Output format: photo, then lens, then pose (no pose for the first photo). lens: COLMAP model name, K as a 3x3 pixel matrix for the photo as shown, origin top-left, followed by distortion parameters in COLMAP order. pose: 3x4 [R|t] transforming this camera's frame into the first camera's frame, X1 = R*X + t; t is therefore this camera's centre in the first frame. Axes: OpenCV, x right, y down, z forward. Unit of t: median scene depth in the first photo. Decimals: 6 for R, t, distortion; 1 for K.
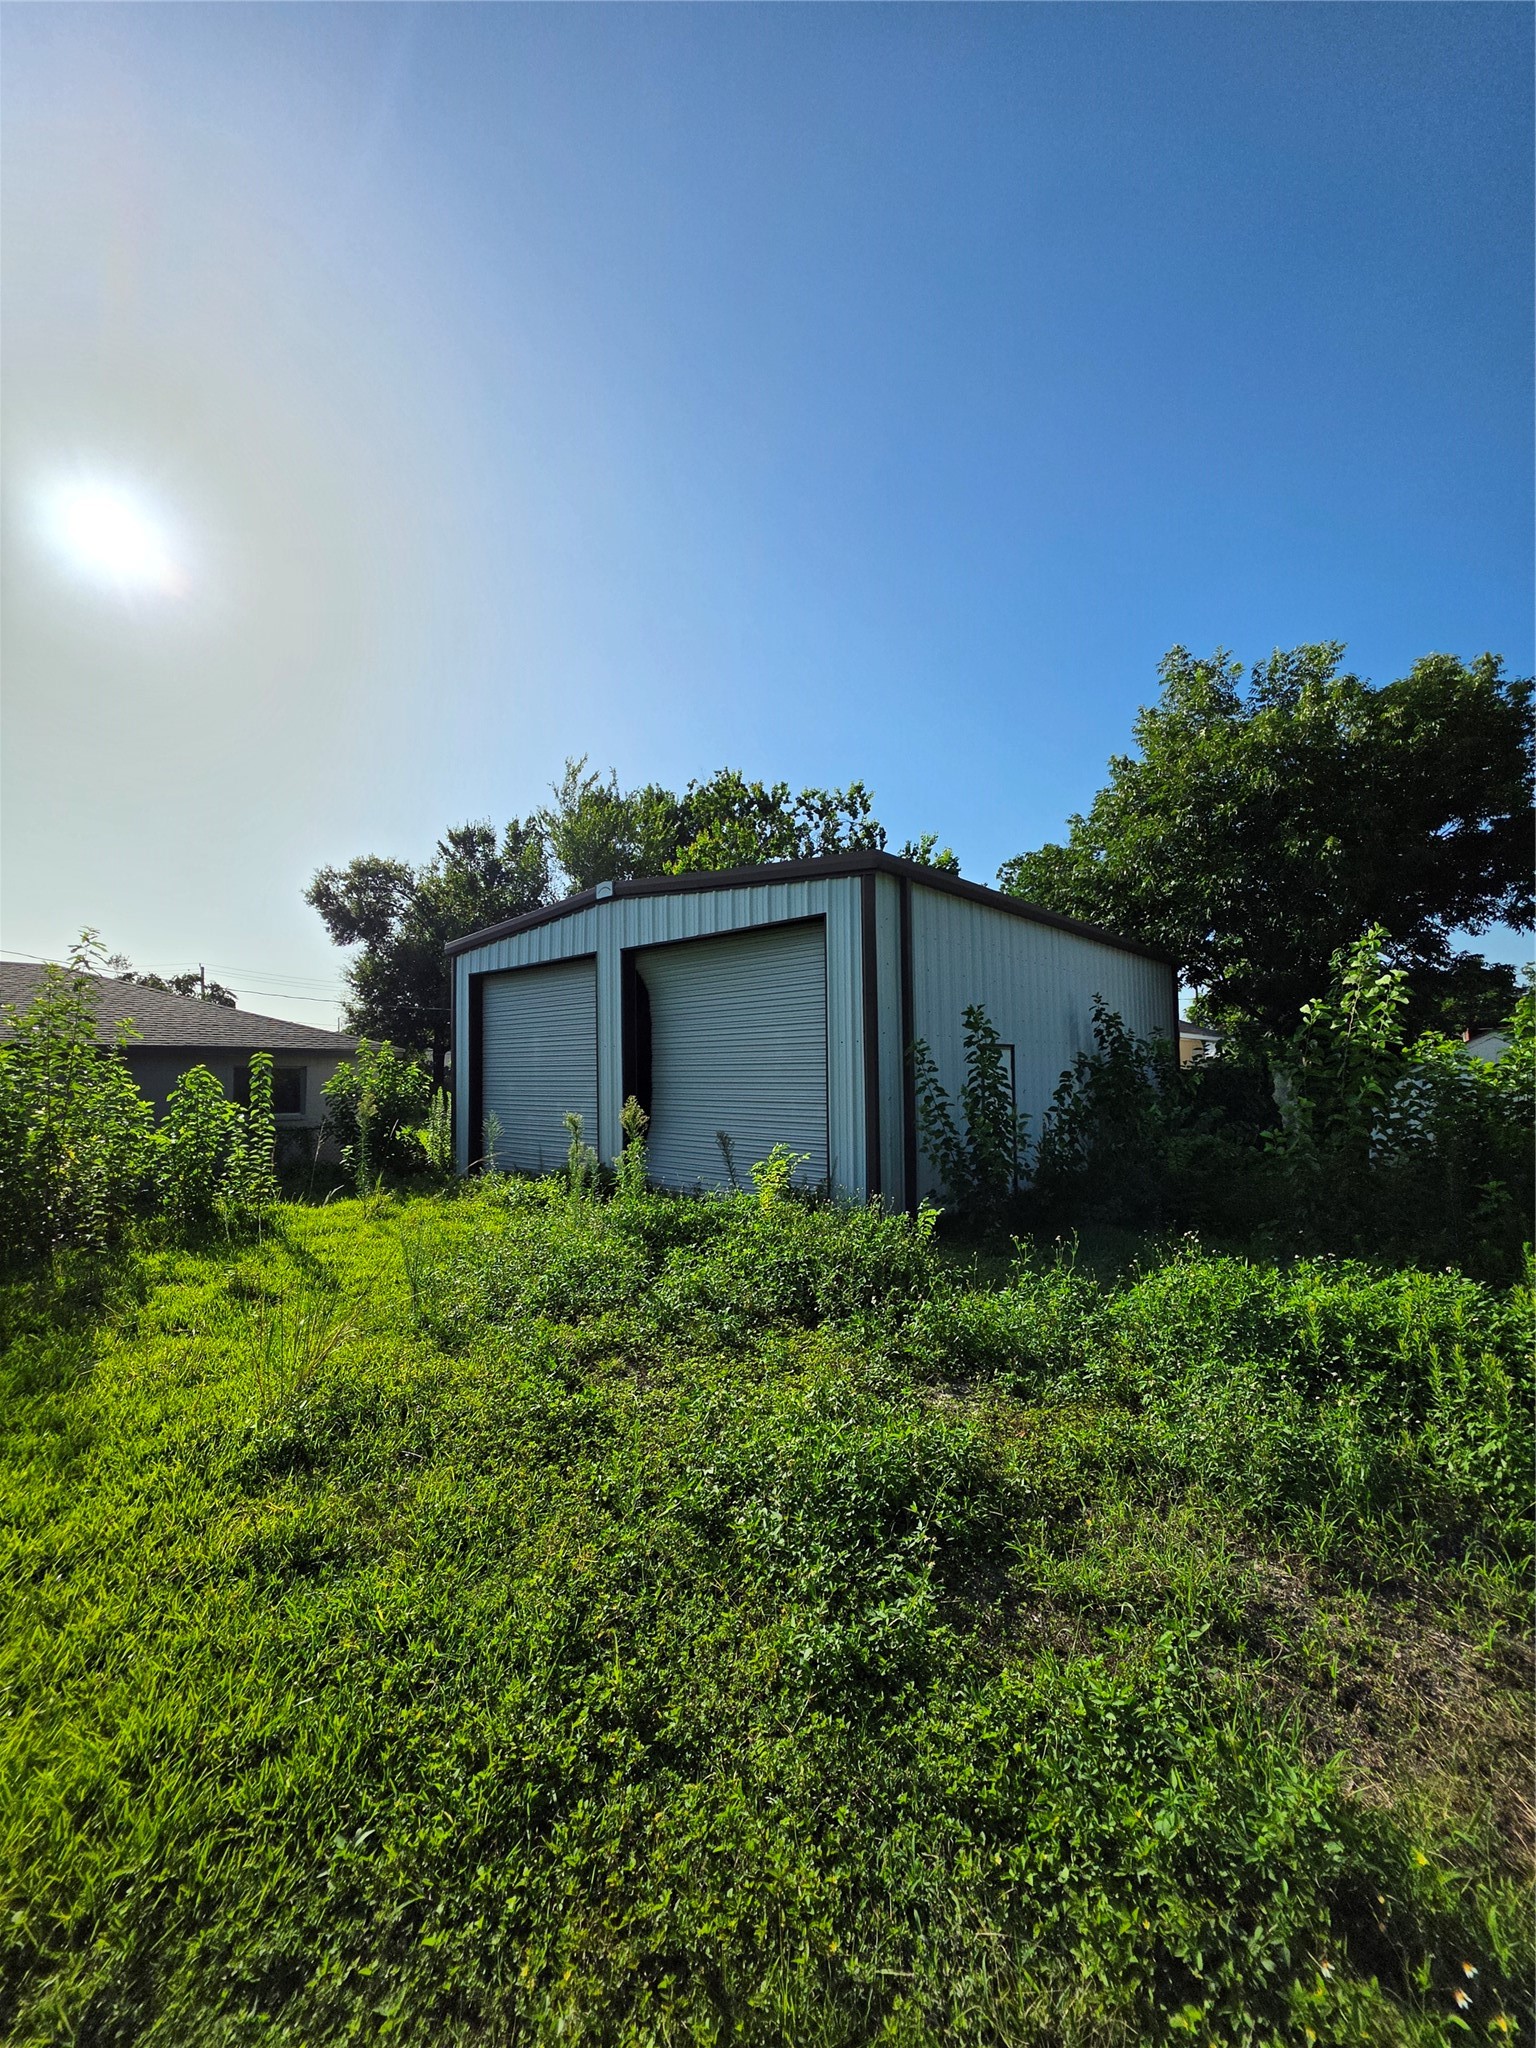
lens RADIAL K [[827.9, 0, 772.3], [0, 827.9, 1025.5], [0, 0, 1]] dist [-0.001079, -0.000537]
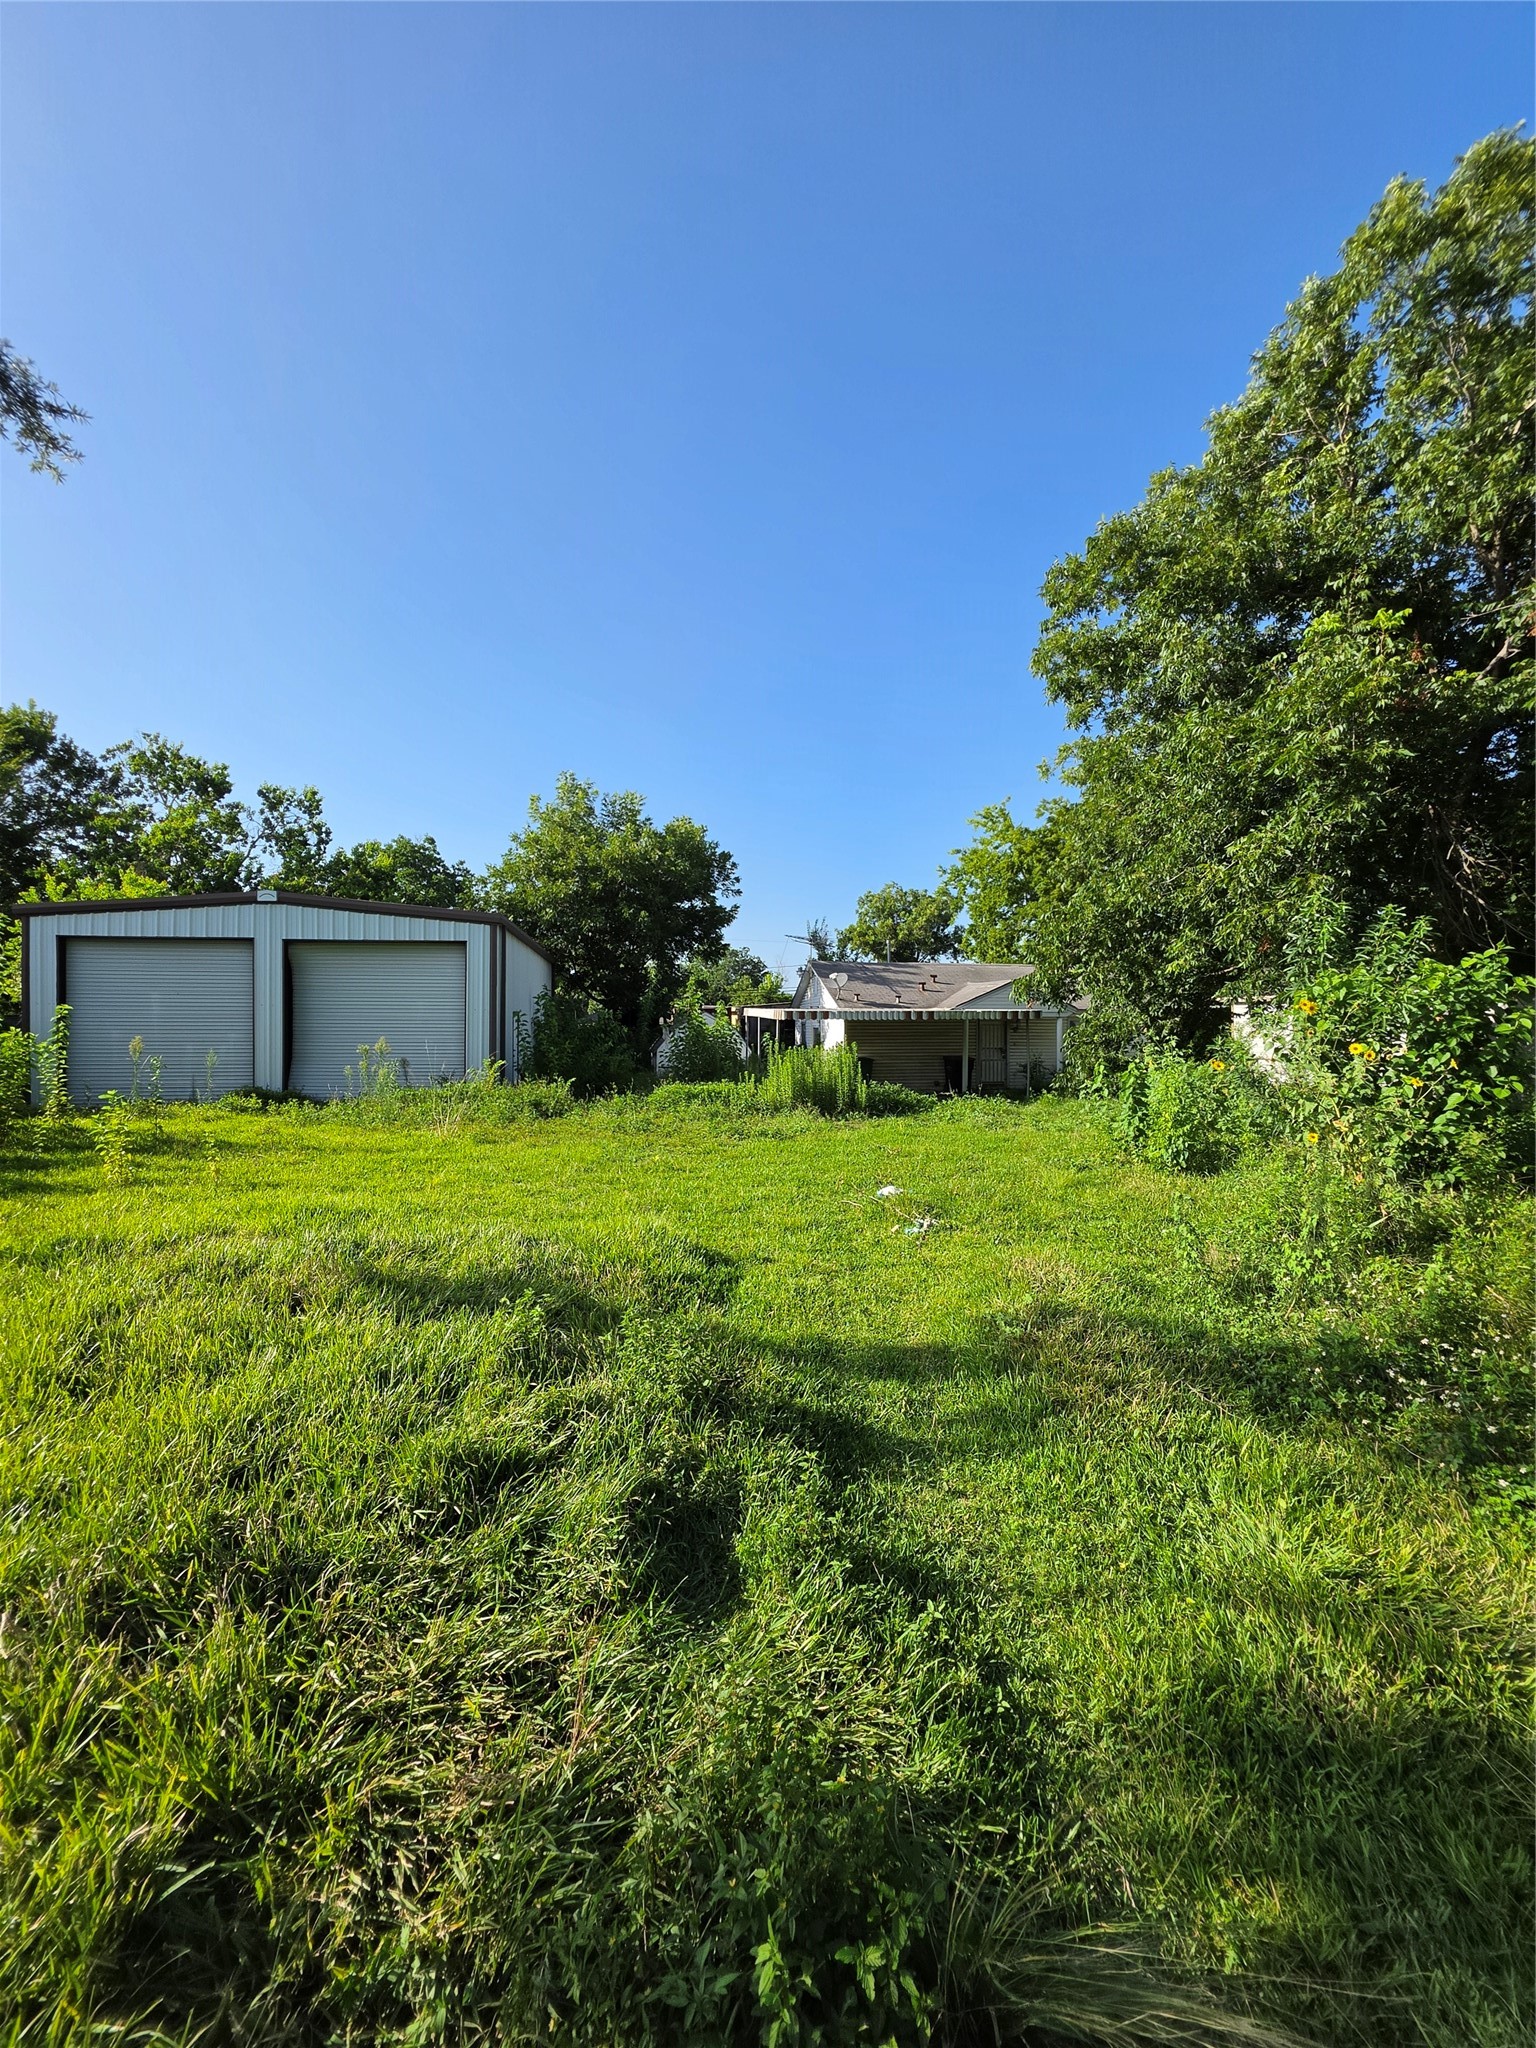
lens RADIAL K [[832.8, 0, 773.1], [0, 832.8, 1016.6], [0, 0, 1]] dist [-0.001265, -0.000148]
pose [[0.646946, 0.025389, 0.762113, -0.707152], [-0.052282, 0.998570, 0.011115, -0.015701], [-0.760741, -0.047036, 0.647349, -0.585141]]
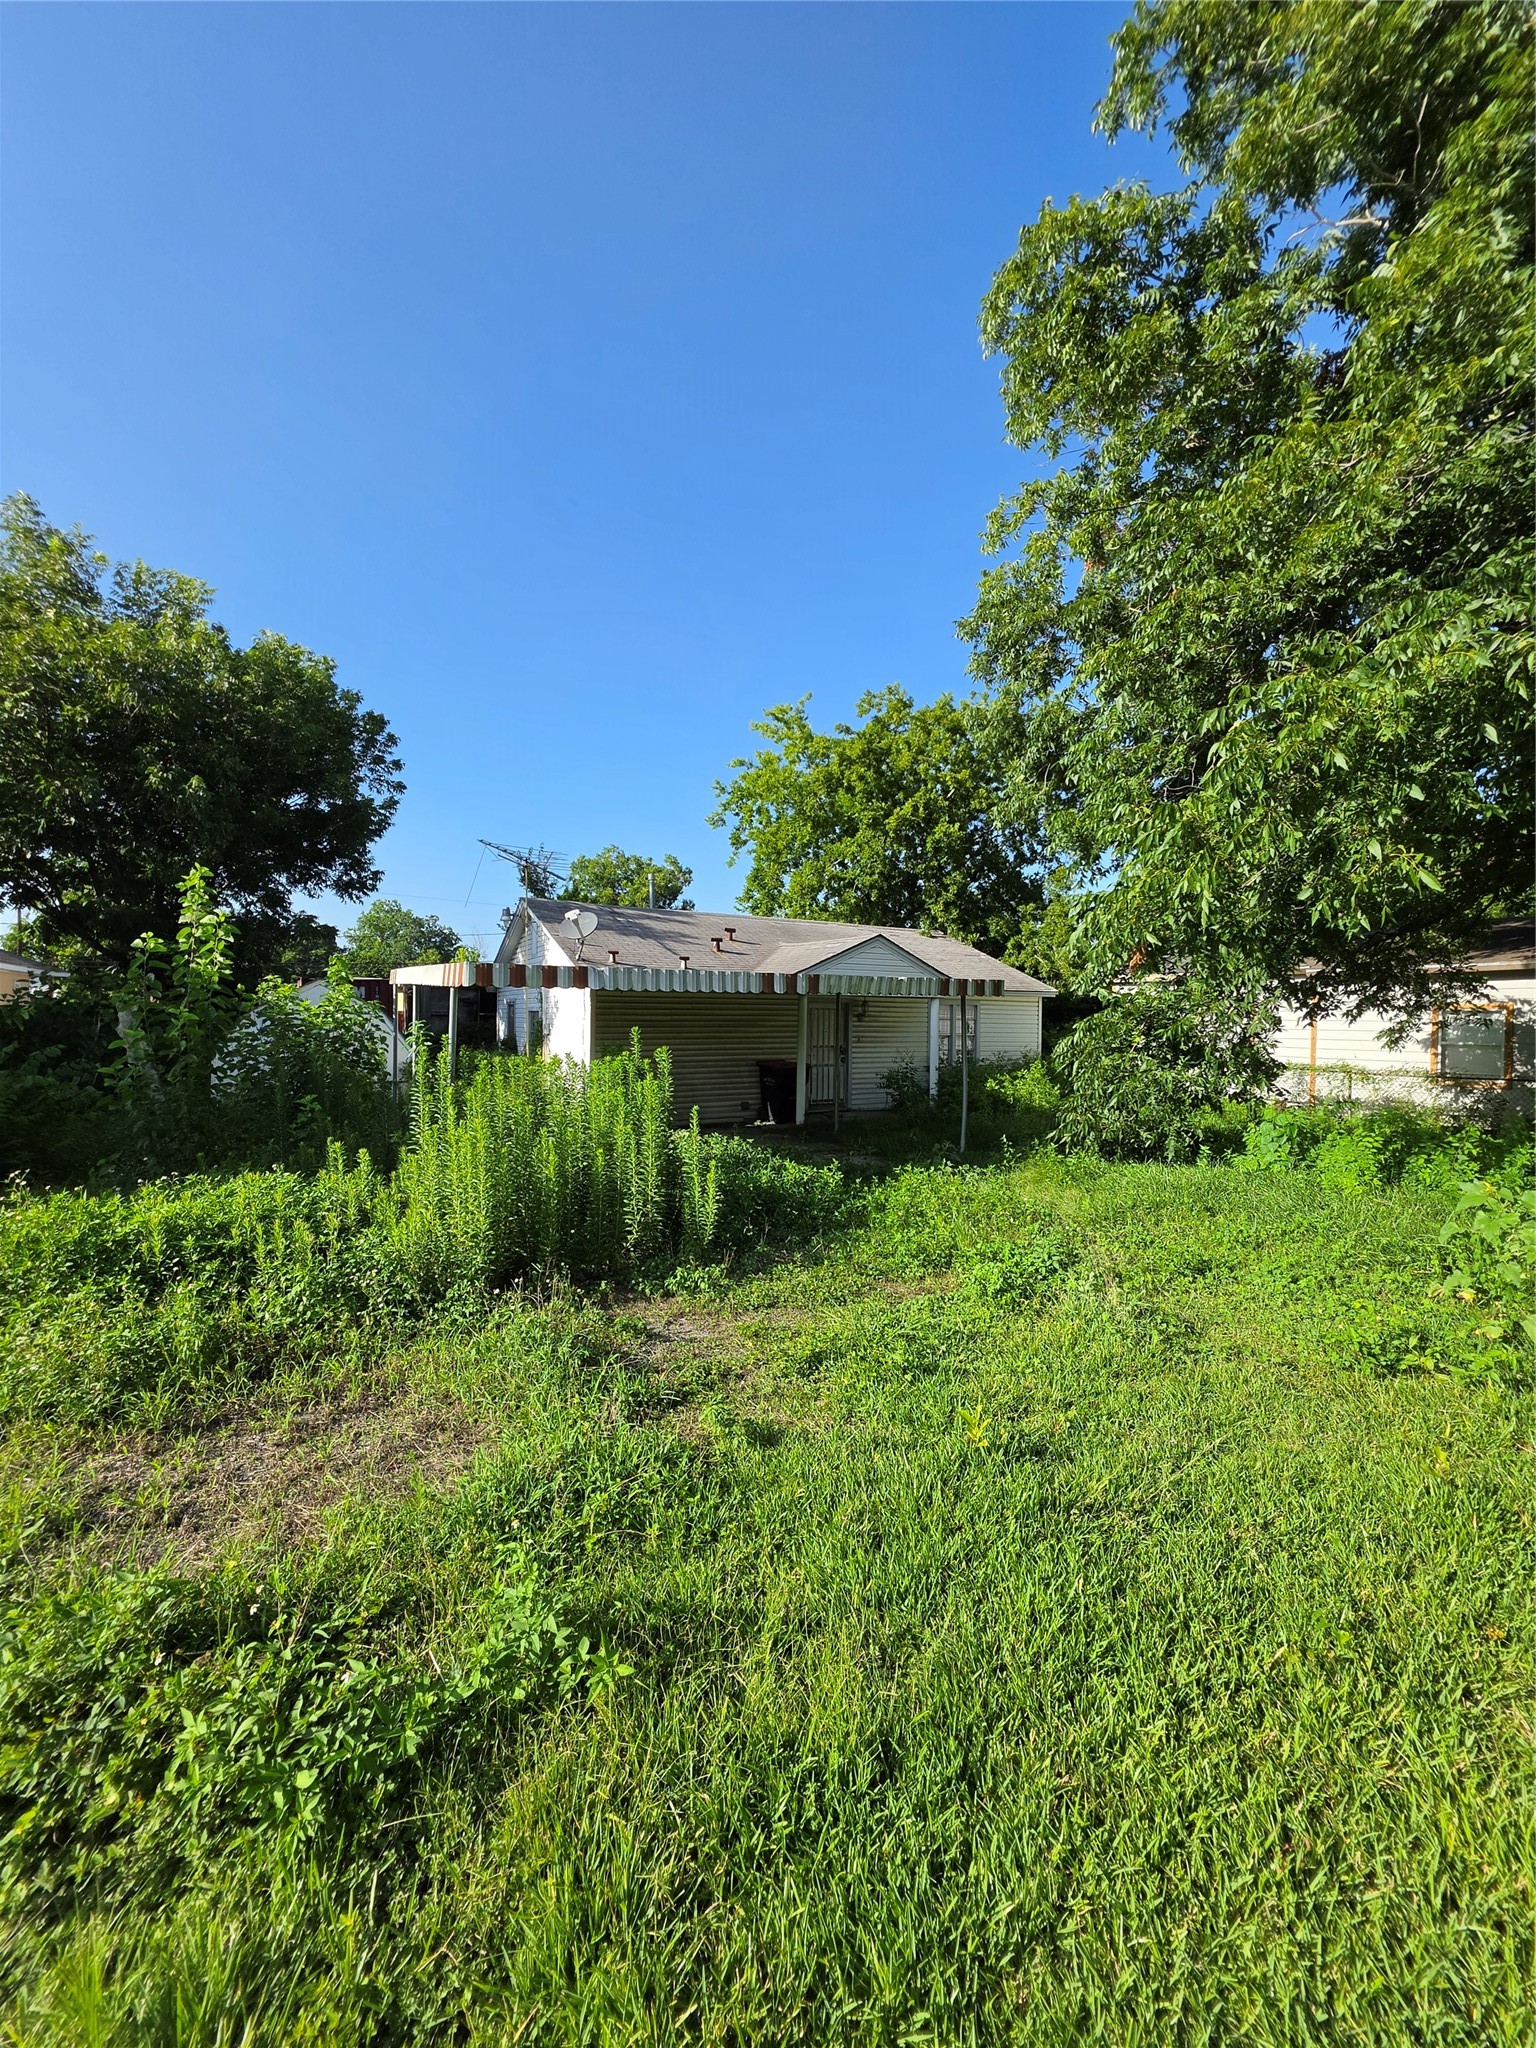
lens RADIAL K [[827.9, 0, 772.3], [0, 827.9, 1025.5], [0, 0, 1]] dist [-0.001079, -0.000537]
pose [[0.346182, 0.005704, 0.938150, -0.027094], [-0.067648, 0.997530, 0.018897, 0.006667], [-0.935725, -0.070006, 0.345713, -0.034830]]
